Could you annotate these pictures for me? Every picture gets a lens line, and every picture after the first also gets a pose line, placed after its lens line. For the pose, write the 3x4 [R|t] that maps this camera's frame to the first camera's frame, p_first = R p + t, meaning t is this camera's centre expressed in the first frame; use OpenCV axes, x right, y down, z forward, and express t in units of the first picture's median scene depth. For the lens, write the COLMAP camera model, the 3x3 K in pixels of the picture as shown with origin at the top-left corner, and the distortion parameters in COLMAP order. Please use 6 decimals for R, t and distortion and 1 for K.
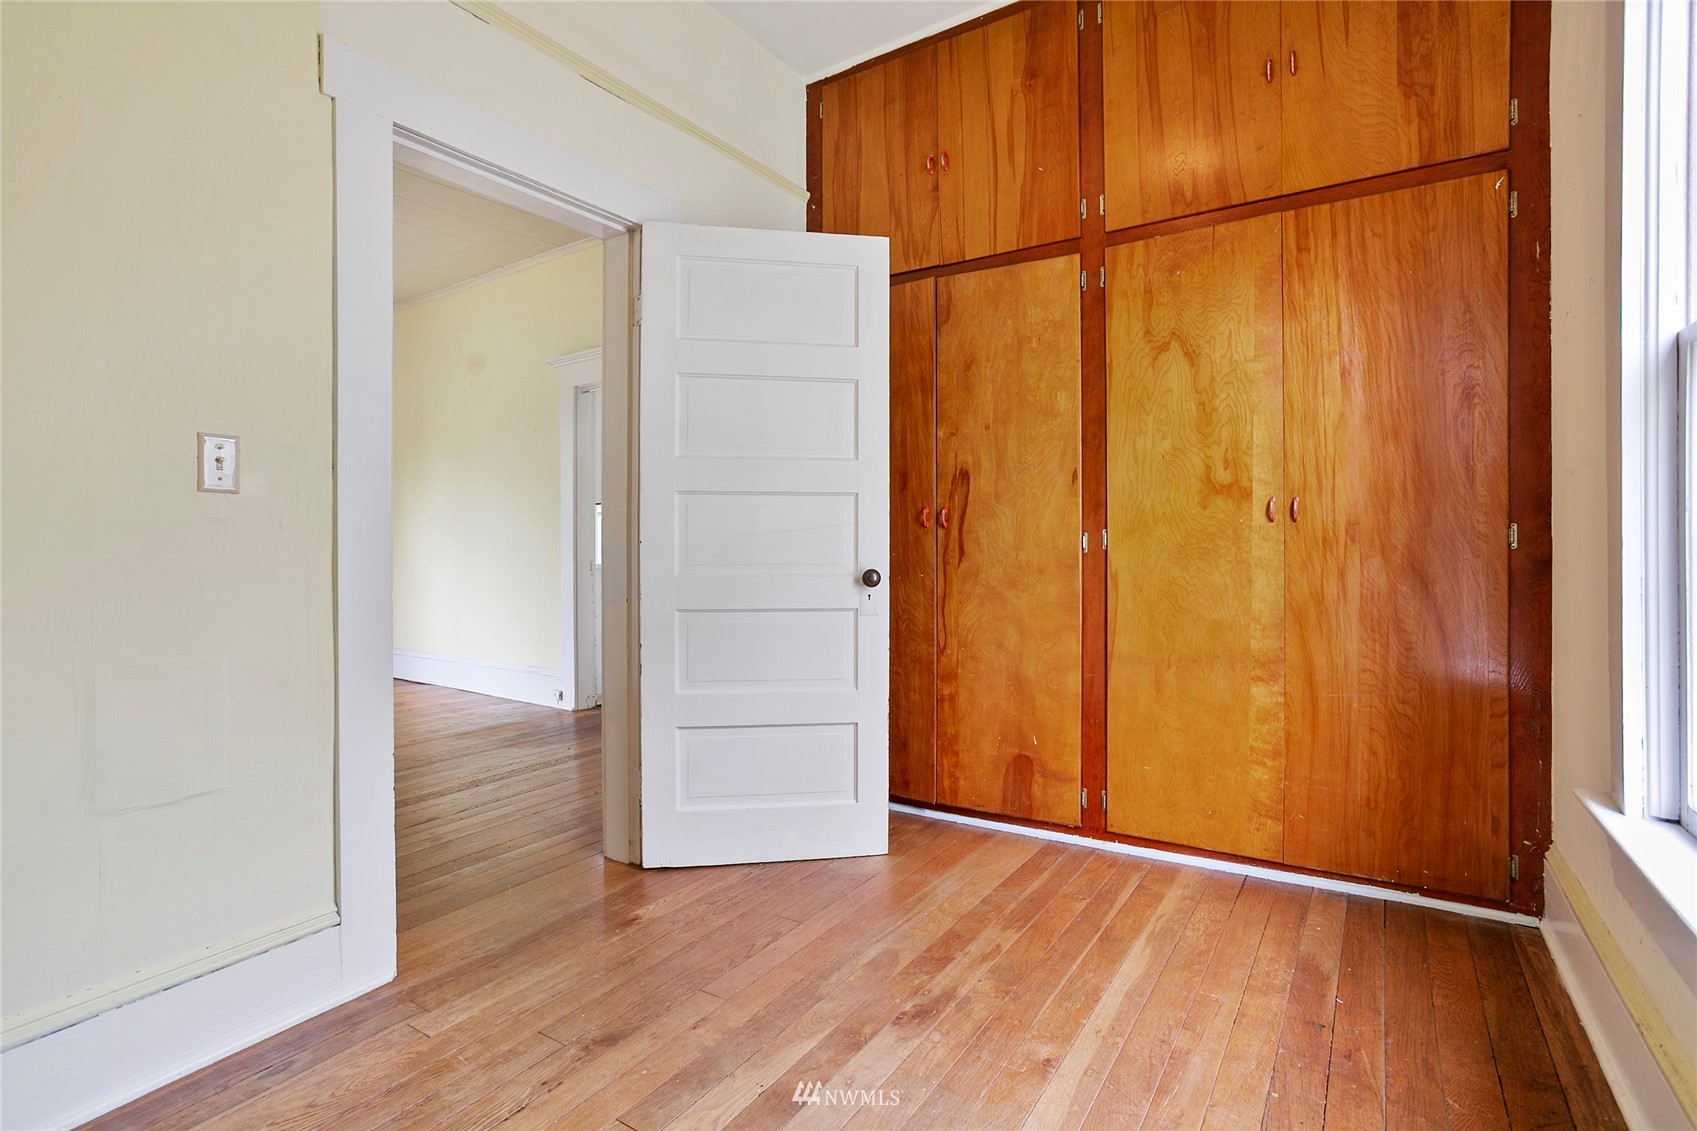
lens RADIAL K [[833.2, 0, 849.8], [0, 833.2, 554.0], [0, 0, 1]] dist [-0.057075, 0.033678]
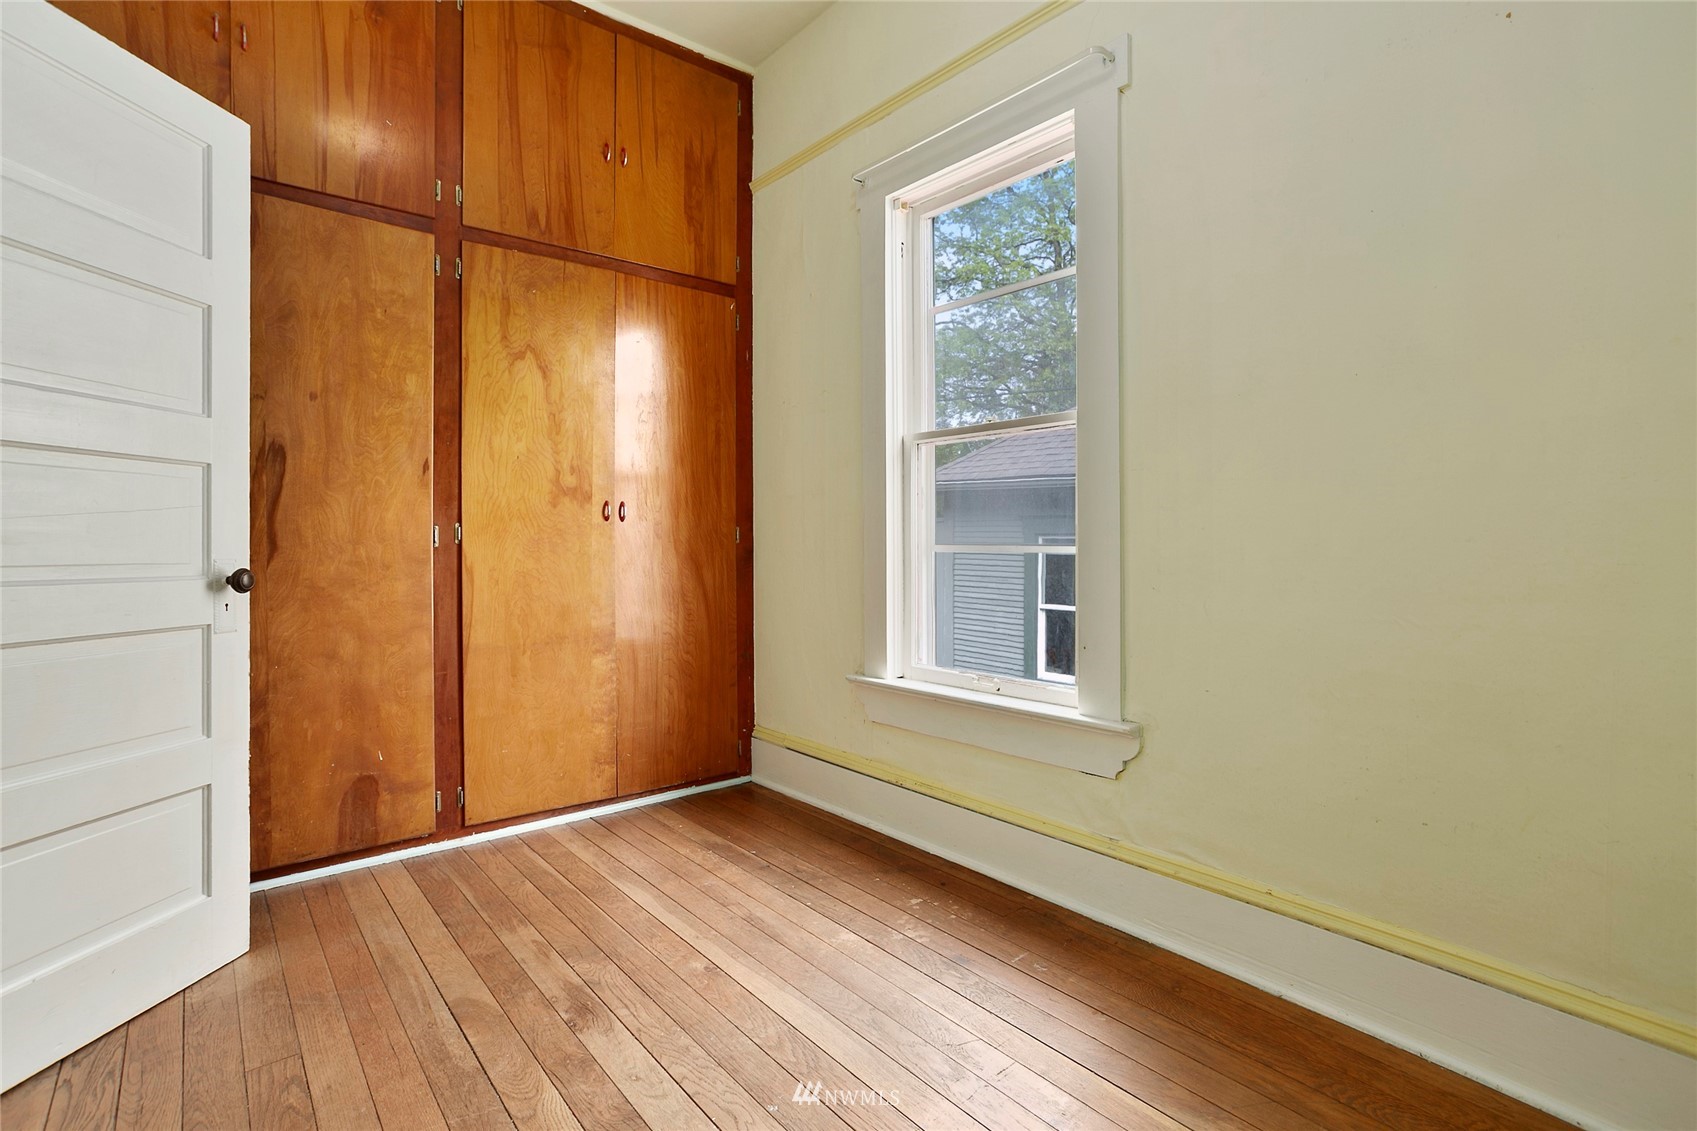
lens RADIAL K [[833.2, 0, 849.8], [0, 833.2, 554.0], [0, 0, 1]] dist [-0.057075, 0.033678]
pose [[0.278439, -0.007065, 0.960428, -0.523248], [0.006885, 0.999962, 0.005360, 0.005021], [-0.960429, 0.005120, 0.278477, 0.283075]]
